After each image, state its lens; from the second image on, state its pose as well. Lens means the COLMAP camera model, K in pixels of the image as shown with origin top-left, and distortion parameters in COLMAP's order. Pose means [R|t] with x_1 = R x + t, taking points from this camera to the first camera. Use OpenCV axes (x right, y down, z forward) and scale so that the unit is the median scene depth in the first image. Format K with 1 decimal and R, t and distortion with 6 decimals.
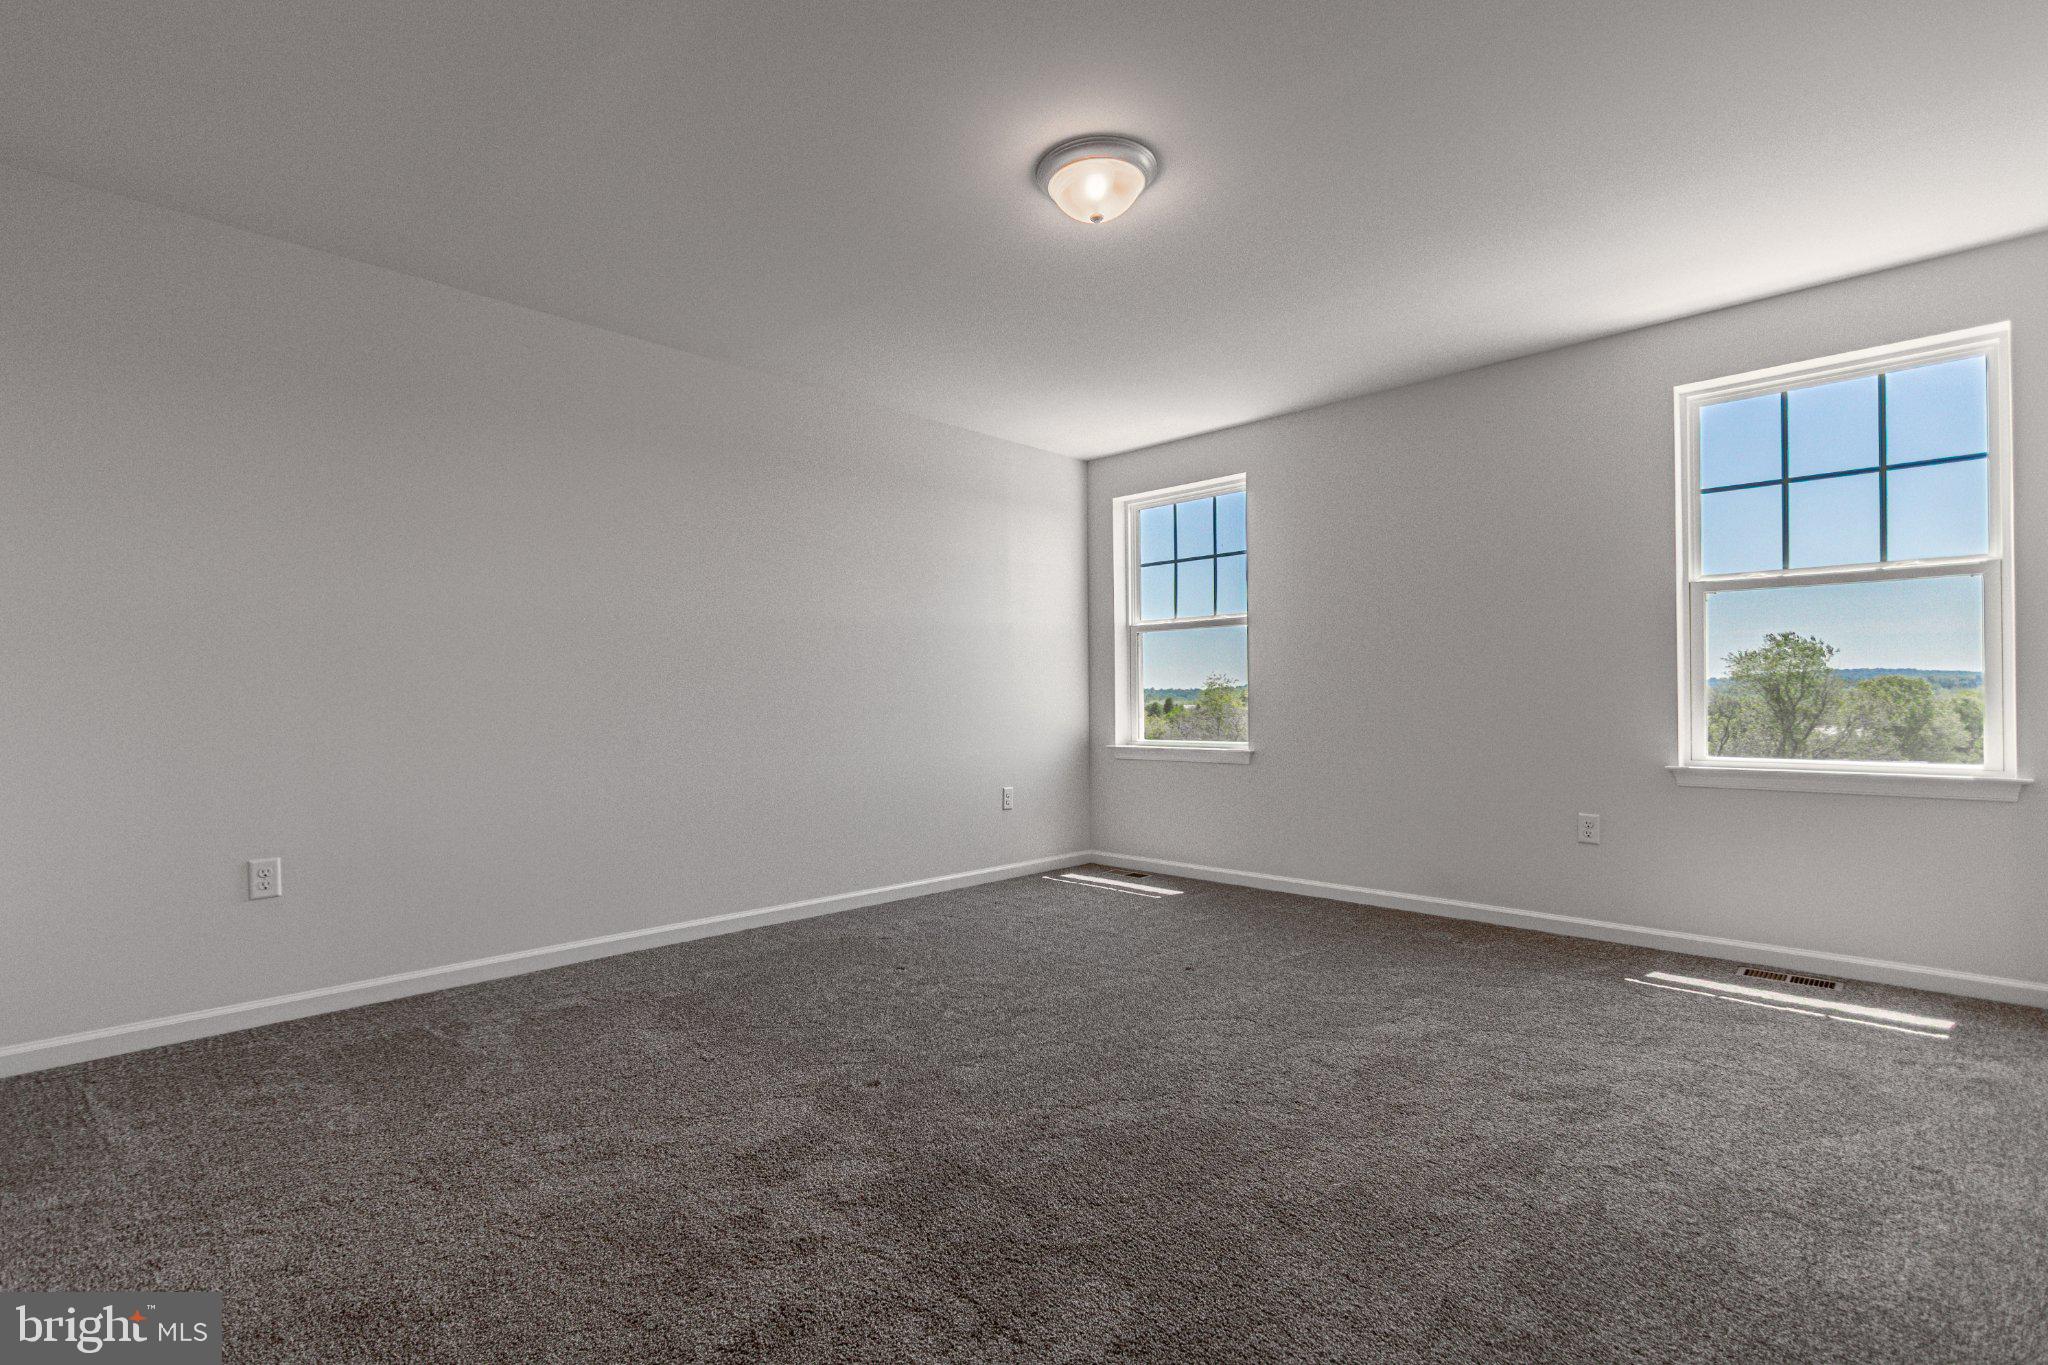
lens RADIAL K [[938.9, 0, 1000.7], [0, 938.9, 688.1], [0, 0, 1]] dist [0.001676, 0.000365]
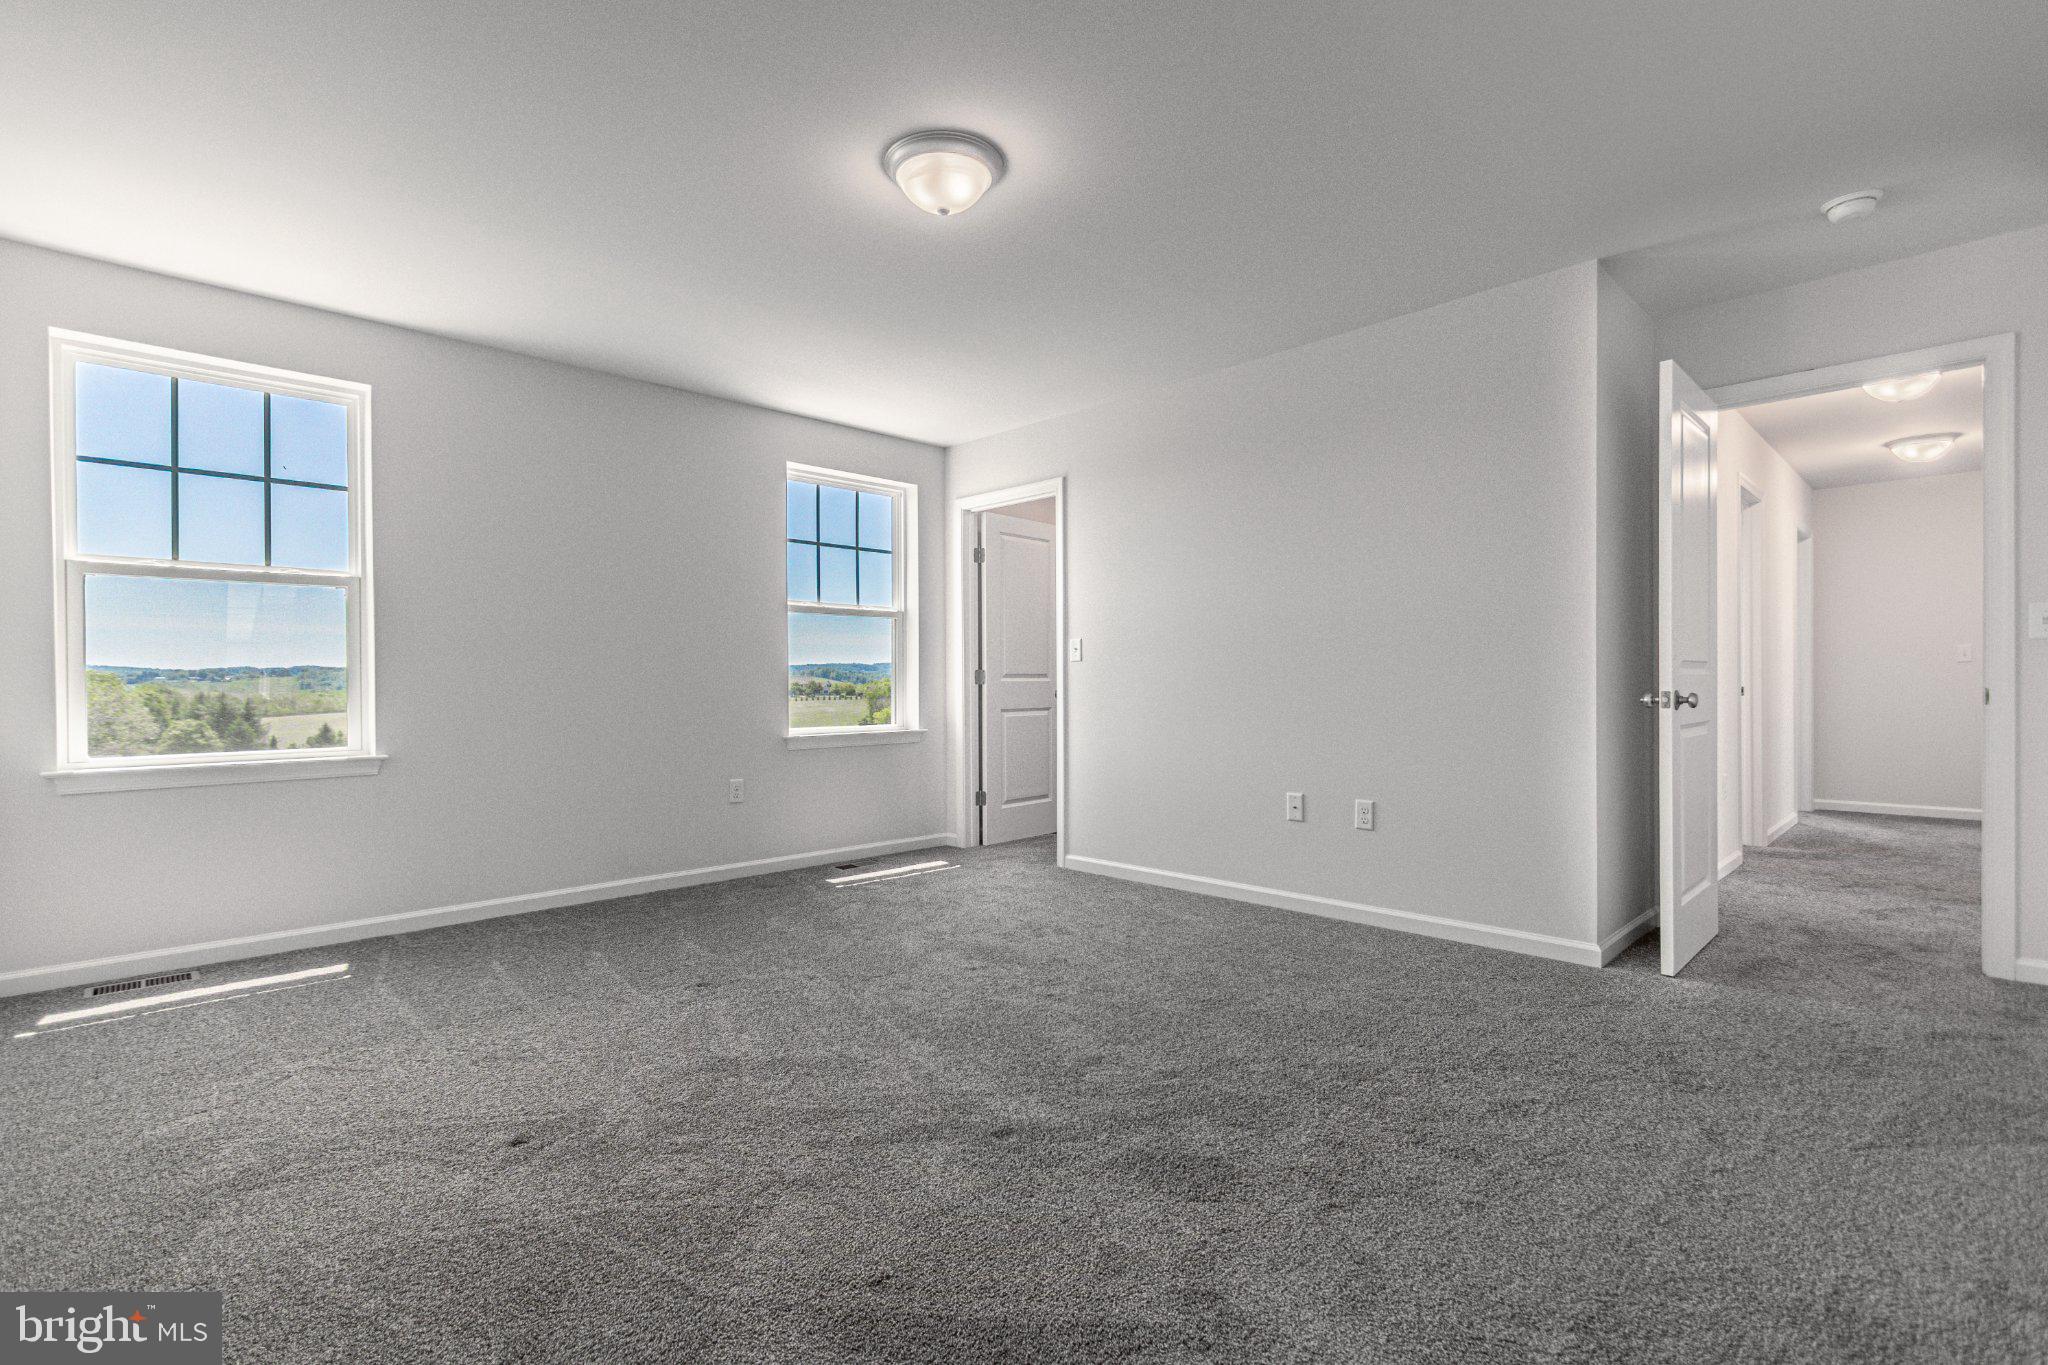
lens RADIAL K [[935.9, 0, 1003.3], [0, 935.9, 692.8], [0, 0, 1]] dist [0.001157, -0.000124]
pose [[0.026279, -0.004523, 0.999644, -0.128581], [-0.005684, 0.999973, 0.004674, 0.002301], [-0.999638, -0.005805, 0.026252, 0.128202]]
